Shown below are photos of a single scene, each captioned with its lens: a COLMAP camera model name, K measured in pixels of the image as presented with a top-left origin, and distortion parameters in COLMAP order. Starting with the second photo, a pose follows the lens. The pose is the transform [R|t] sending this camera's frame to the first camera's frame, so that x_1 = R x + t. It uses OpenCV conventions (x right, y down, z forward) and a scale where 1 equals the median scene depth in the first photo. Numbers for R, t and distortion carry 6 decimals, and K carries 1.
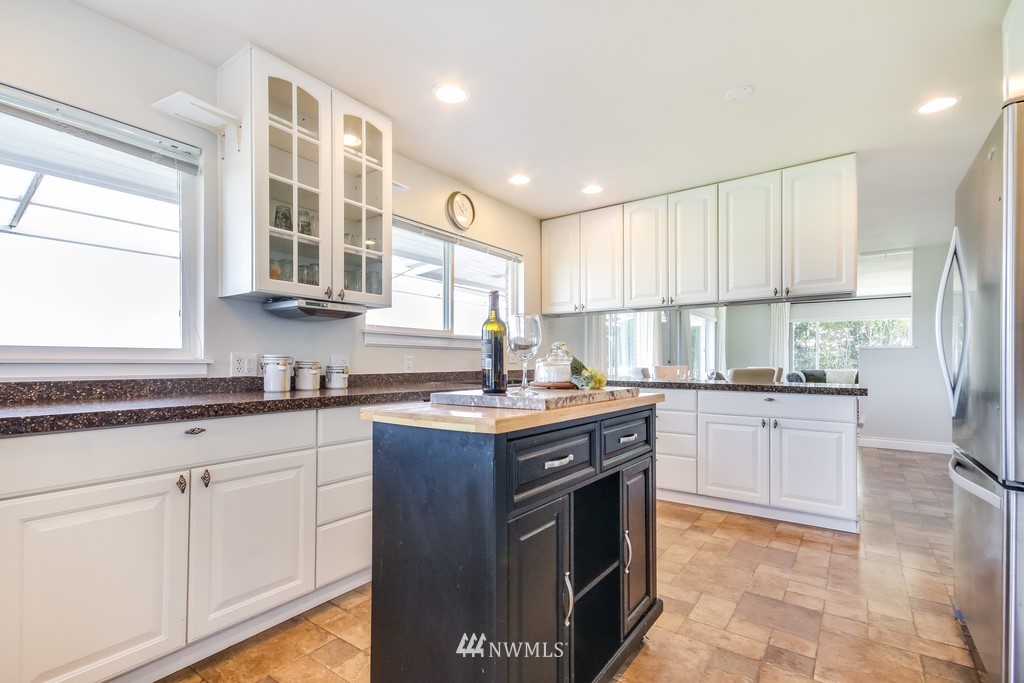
lens RADIAL K [[473.1, 0, 515.1], [0, 473.1, 355.8], [0, 0, 1]] dist [0.020513, -0.002761]
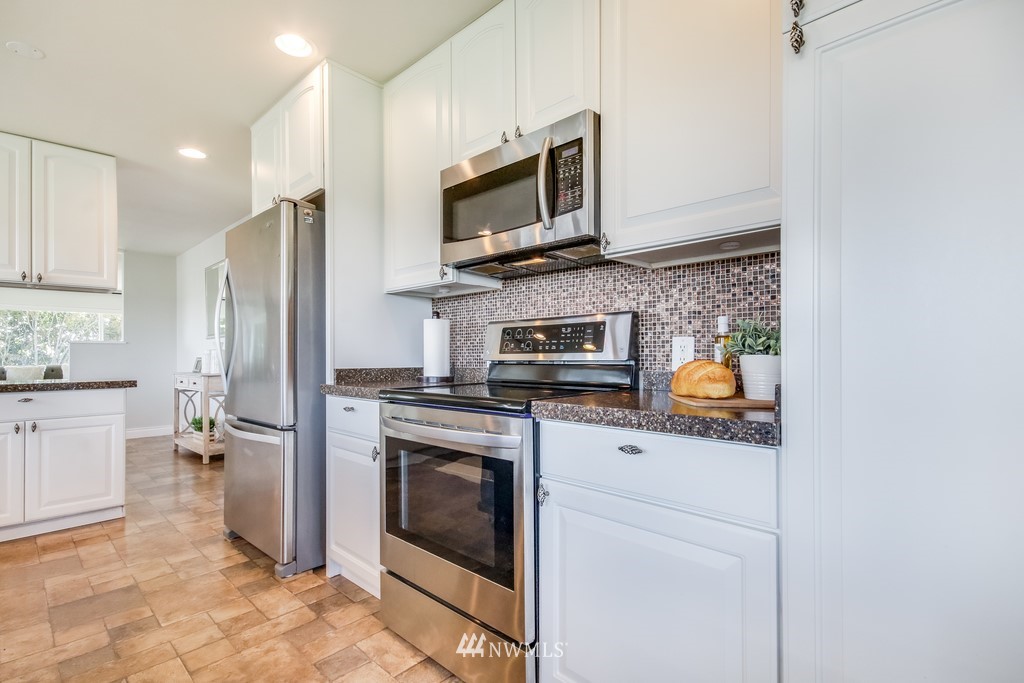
lens RADIAL K [[473.1, 0, 512.3], [0, 473.1, 348.0], [0, 0, 1]] dist [0.020513, -0.002761]
pose [[0.134262, 0.009815, 0.990897, -0.238188], [-0.004764, 0.999946, -0.009259, 0.000469], [-0.990934, -0.003478, 0.134302, -0.000116]]
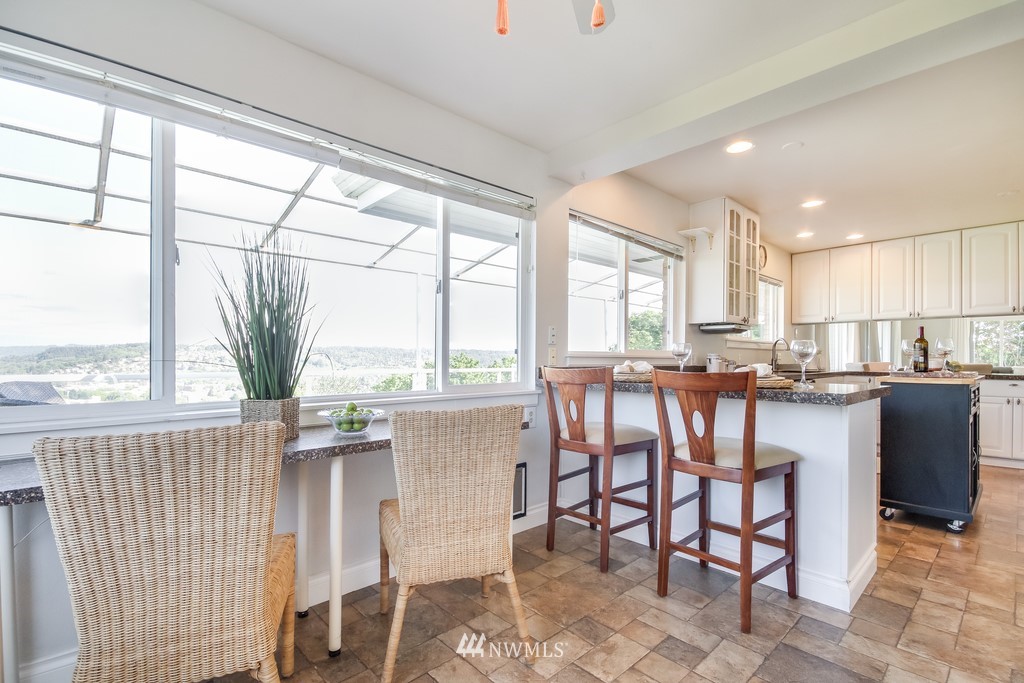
lens RADIAL K [[473.1, 0, 516.4], [0, 473.1, 356.7], [0, 0, 1]] dist [0.020513, -0.002761]
pose [[0.983276, 0.002537, -0.182105, -0.732345], [-0.000670, 0.999947, 0.010313, -0.007797], [0.182121, -0.010019, 0.983225, -0.762040]]
